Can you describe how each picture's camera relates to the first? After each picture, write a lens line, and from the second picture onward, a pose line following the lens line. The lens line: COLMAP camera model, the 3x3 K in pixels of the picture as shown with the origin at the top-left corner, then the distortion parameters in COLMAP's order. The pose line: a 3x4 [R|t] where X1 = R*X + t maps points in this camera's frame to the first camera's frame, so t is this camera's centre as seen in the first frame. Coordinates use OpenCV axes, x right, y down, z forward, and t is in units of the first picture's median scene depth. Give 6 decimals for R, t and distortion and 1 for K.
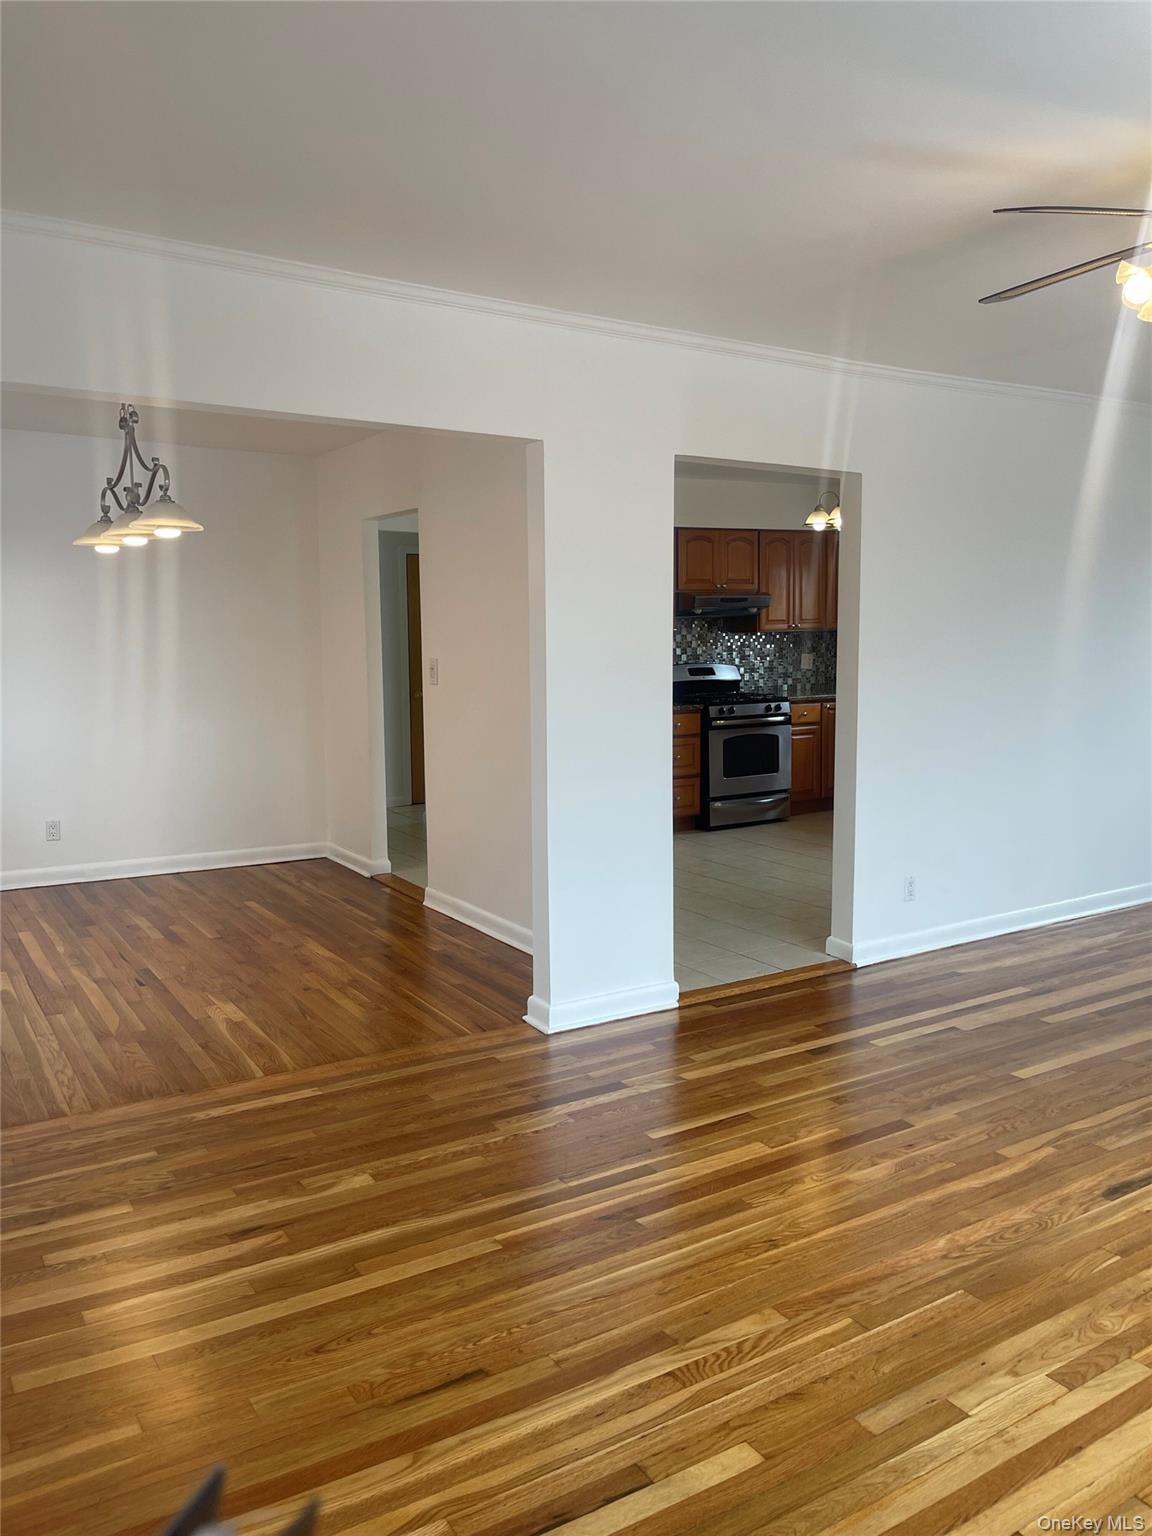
lens RADIAL K [[1159.9, 0, 581.5], [0, 1159.9, 752.3], [0, 0, 1]] dist [0.059910, -0.083920]
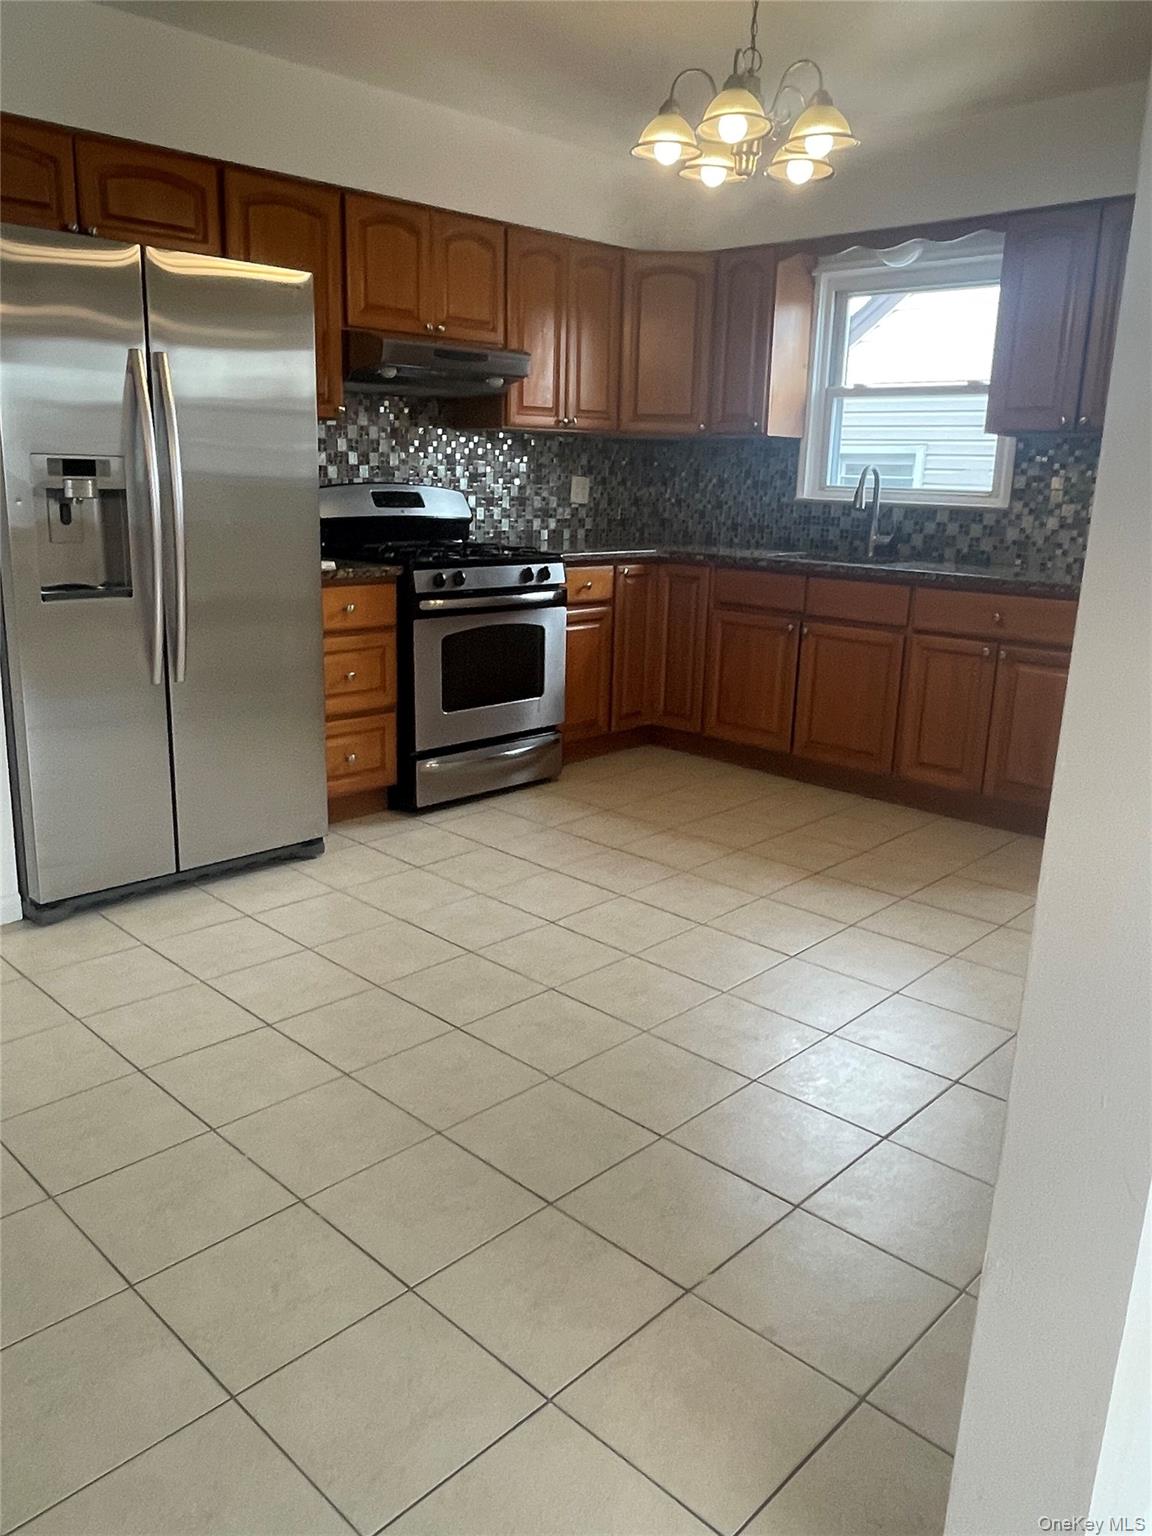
lens RADIAL K [[1129.3, 0, 570.9], [0, 1129.3, 770.7], [0, 0, 1]] dist [-0.001994, -0.002913]
pose [[0.969454, -0.023709, 0.244127, 0.051445], [-0.014090, 0.988290, 0.151933, -0.027040], [-0.244870, -0.150732, 0.957767, 0.472328]]
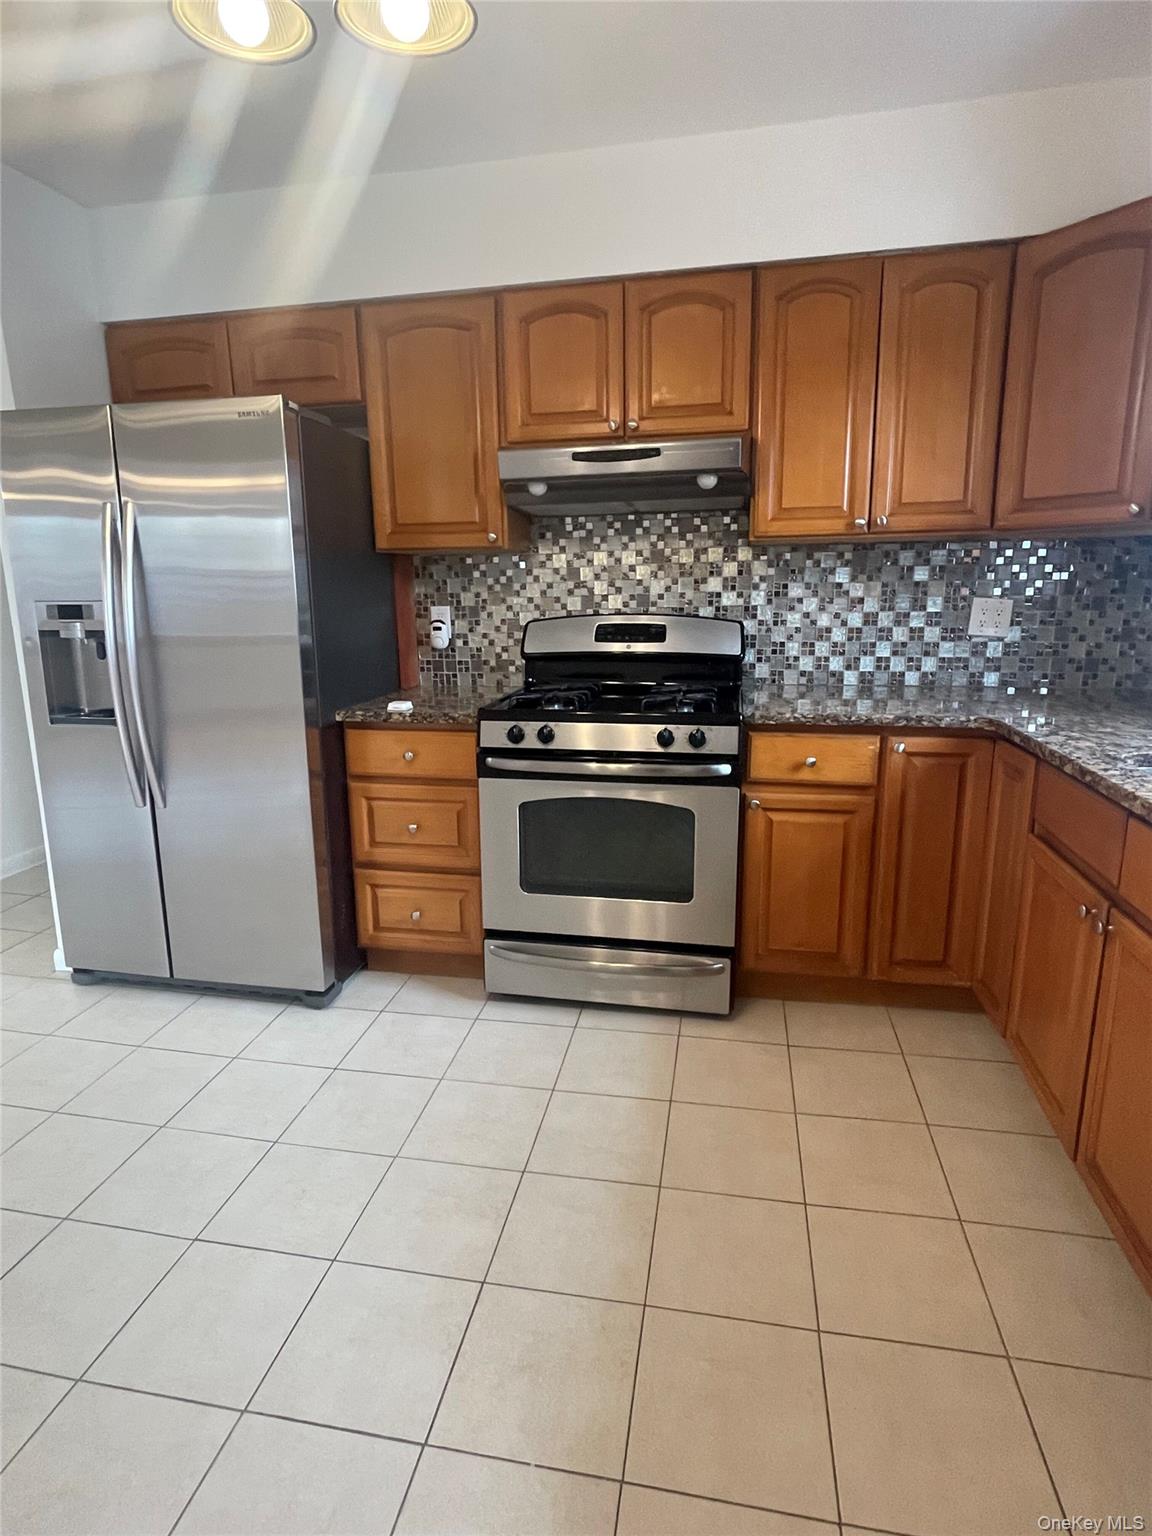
lens RADIAL K [[825.8, 0, 577.5], [0, 825.8, 762.8], [0, 0, 1]] dist [0.003483, -0.000192]
pose [[0.734290, 0.150361, -0.661974, 0.309241], [-0.070891, 0.986814, 0.145509, -0.064970], [0.675124, -0.059918, 0.735267, 0.744944]]
